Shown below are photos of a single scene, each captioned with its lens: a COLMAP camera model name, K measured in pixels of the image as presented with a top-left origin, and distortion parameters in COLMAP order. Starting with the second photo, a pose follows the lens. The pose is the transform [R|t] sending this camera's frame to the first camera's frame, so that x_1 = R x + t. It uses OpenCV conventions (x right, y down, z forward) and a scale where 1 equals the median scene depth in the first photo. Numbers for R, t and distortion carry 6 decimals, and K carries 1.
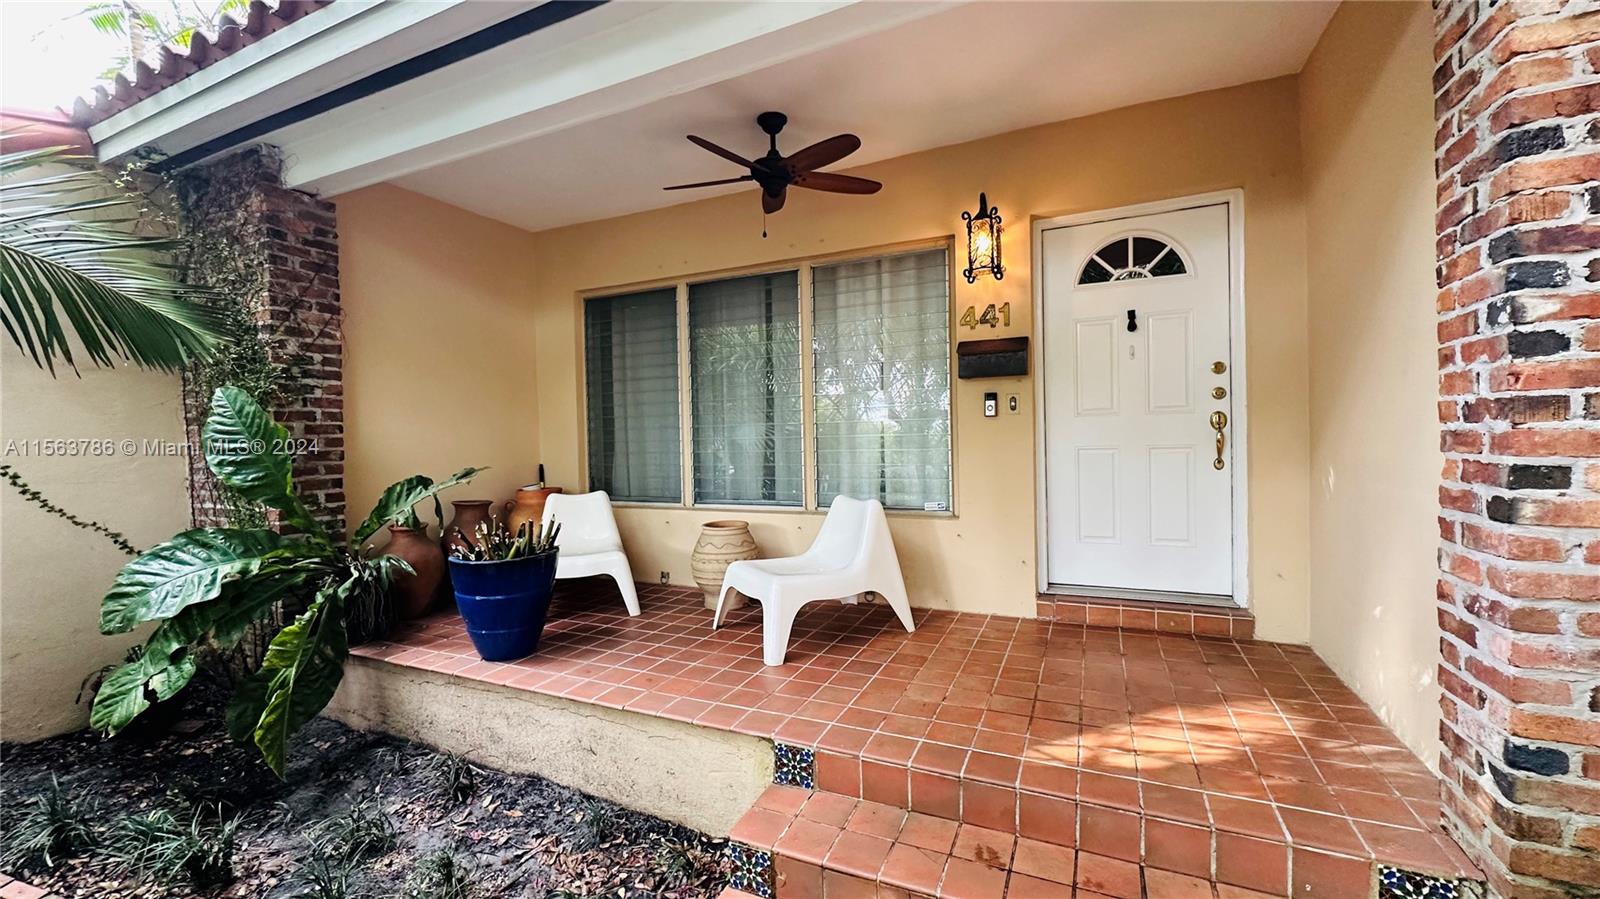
lens RADIAL K [[642.5, 0, 802.7], [0, 642.5, 448.9], [0, 0, 1]] dist [-0.000584, 0.000178]
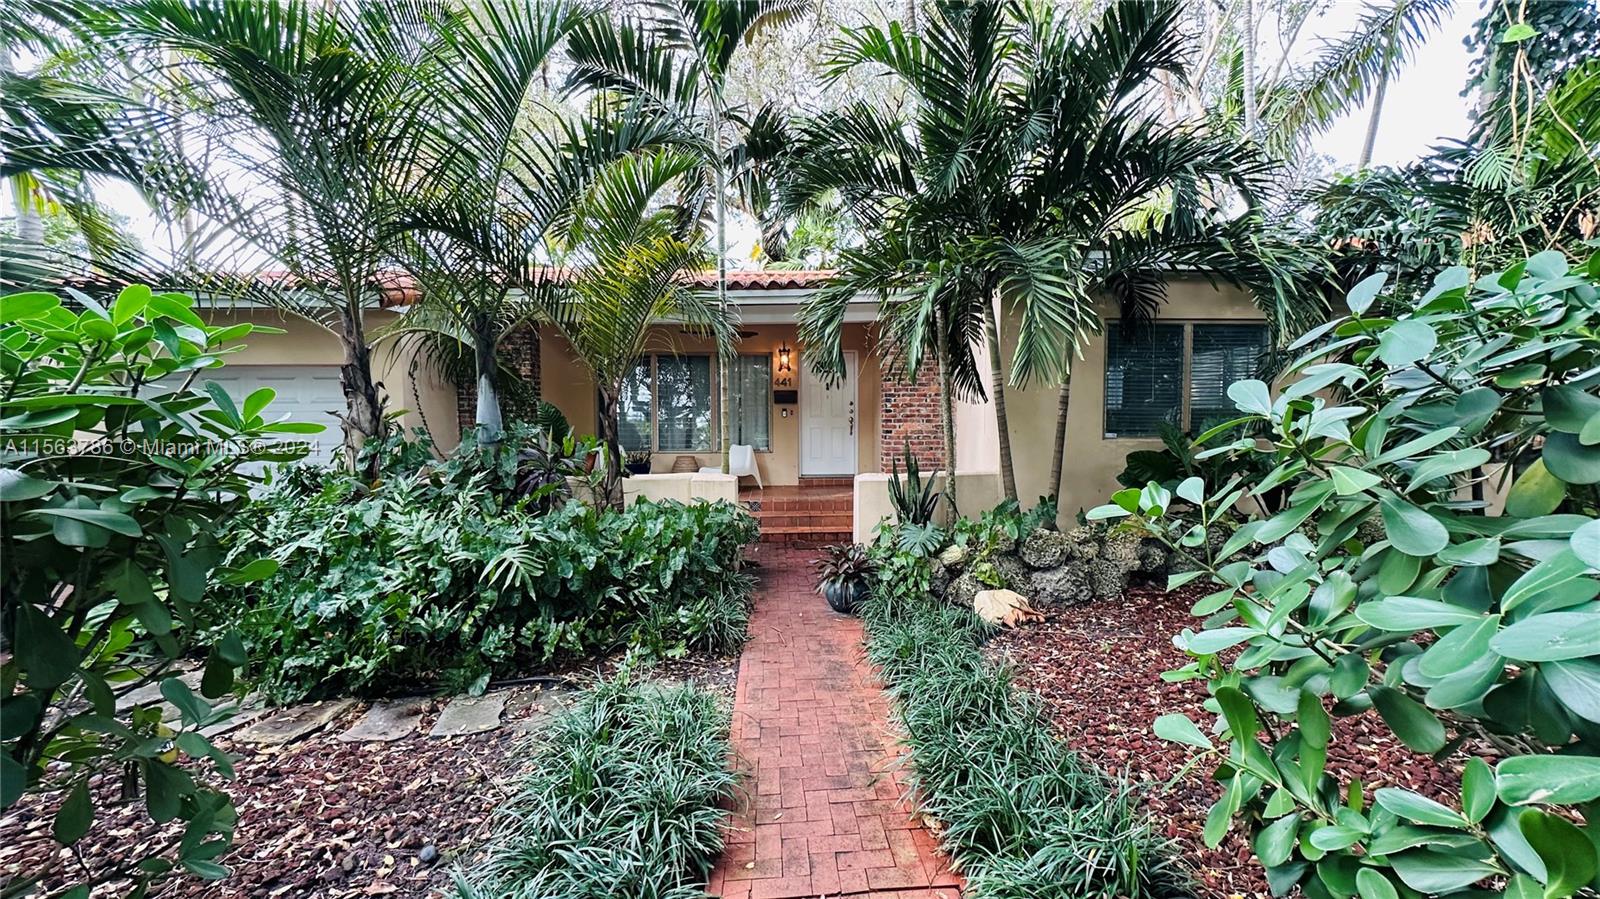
lens RADIAL K [[642.5, 0, 802.7], [0, 642.5, 448.9], [0, 0, 1]] dist [-0.000584, 0.000178]
pose [[0.892827, -0.002082, 0.450395, -1.026984], [-0.008395, 0.999739, 0.021264, 0.035290], [-0.450322, -0.022766, 0.892576, -1.779078]]
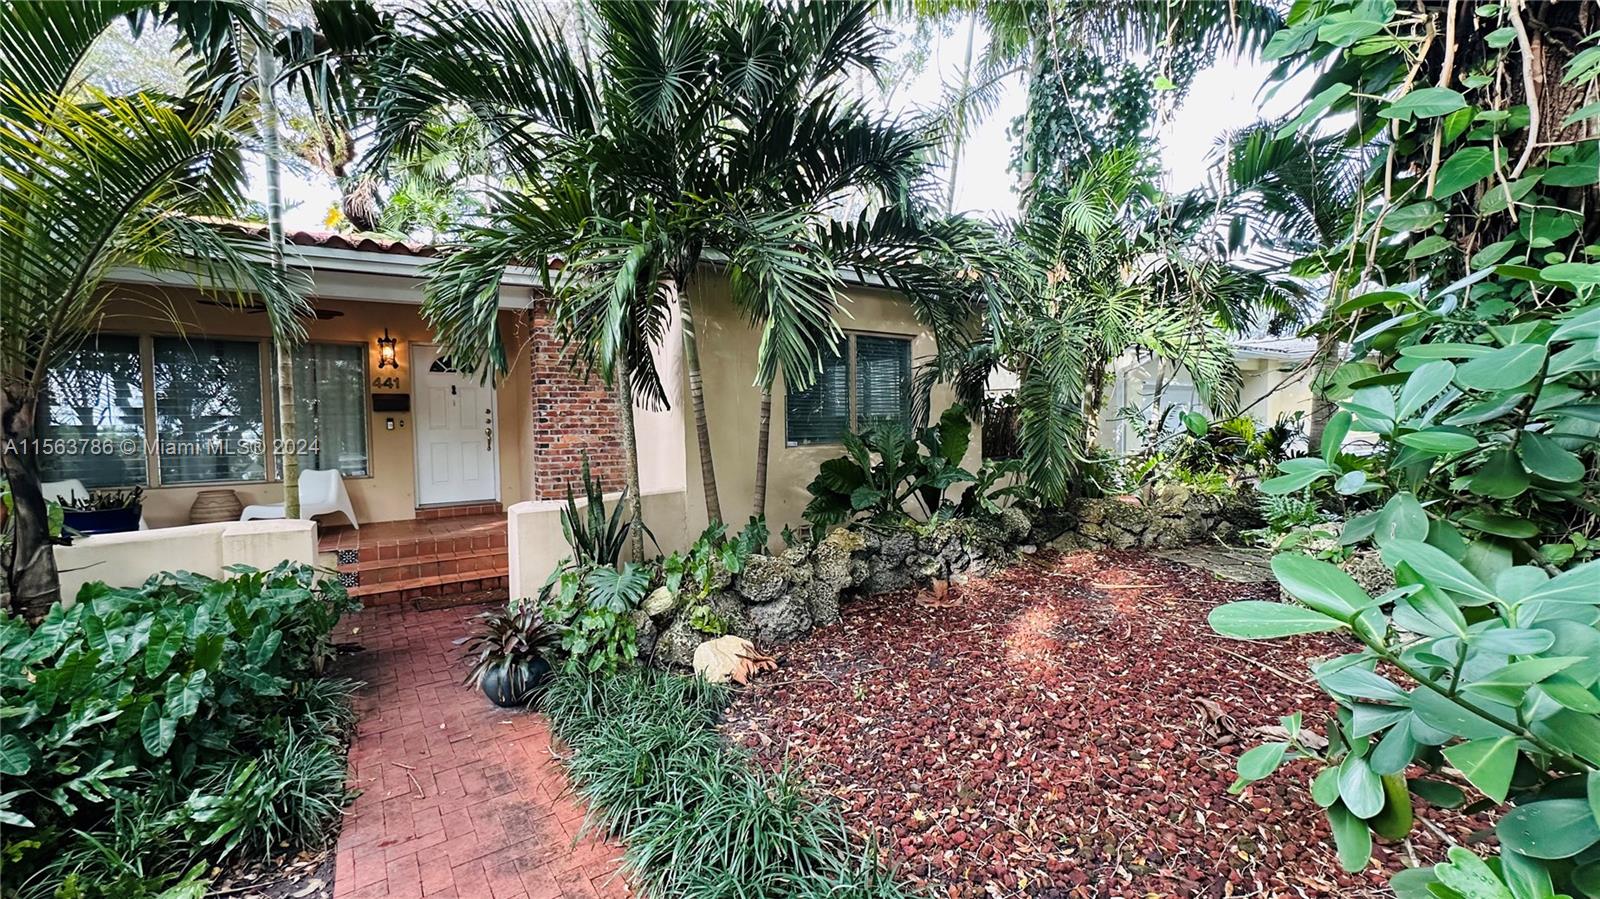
lens RADIAL K [[642.5, 0, 802.7], [0, 642.5, 448.9], [0, 0, 1]] dist [-0.000584, 0.000178]
pose [[0.523763, -0.019274, 0.851646, -0.904548], [0.019440, 0.999754, 0.010670, 0.022174], [-0.851642, 0.010968, 0.524008, -1.448280]]
